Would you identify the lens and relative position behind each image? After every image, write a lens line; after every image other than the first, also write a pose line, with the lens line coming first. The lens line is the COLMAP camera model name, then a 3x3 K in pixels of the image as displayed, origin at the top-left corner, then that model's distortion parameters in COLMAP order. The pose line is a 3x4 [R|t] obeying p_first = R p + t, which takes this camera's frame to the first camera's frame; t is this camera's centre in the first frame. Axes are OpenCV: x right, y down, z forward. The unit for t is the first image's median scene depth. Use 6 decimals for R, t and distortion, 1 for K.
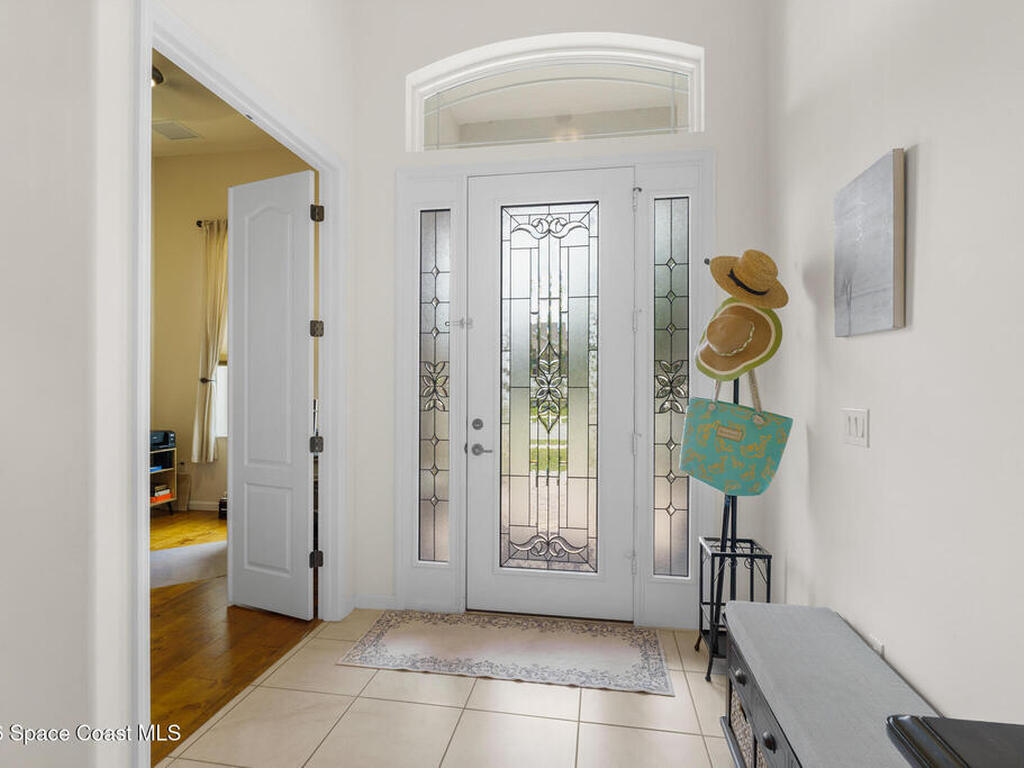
lens RADIAL K [[595.8, 0, 511.7], [0, 595.8, 385.6], [0, 0, 1]] dist [-0.012850, -0.002785]
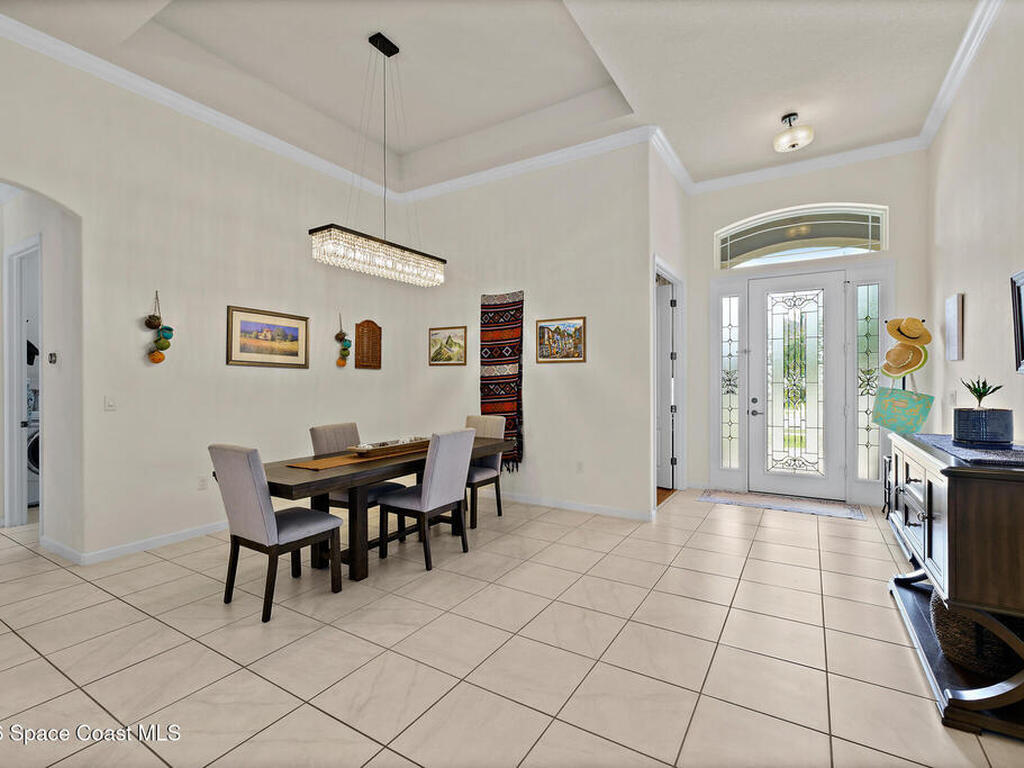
lens RADIAL K [[488.0, 0, 513.6], [0, 488.0, 380.6], [0, 0, 1]] dist [0.005075, 0.002932]
pose [[0.921849, -0.003021, -0.387536, -0.174270], [-0.000085, 0.999968, -0.007997, 0.009722], [0.387548, 0.007405, 0.921820, -0.895728]]
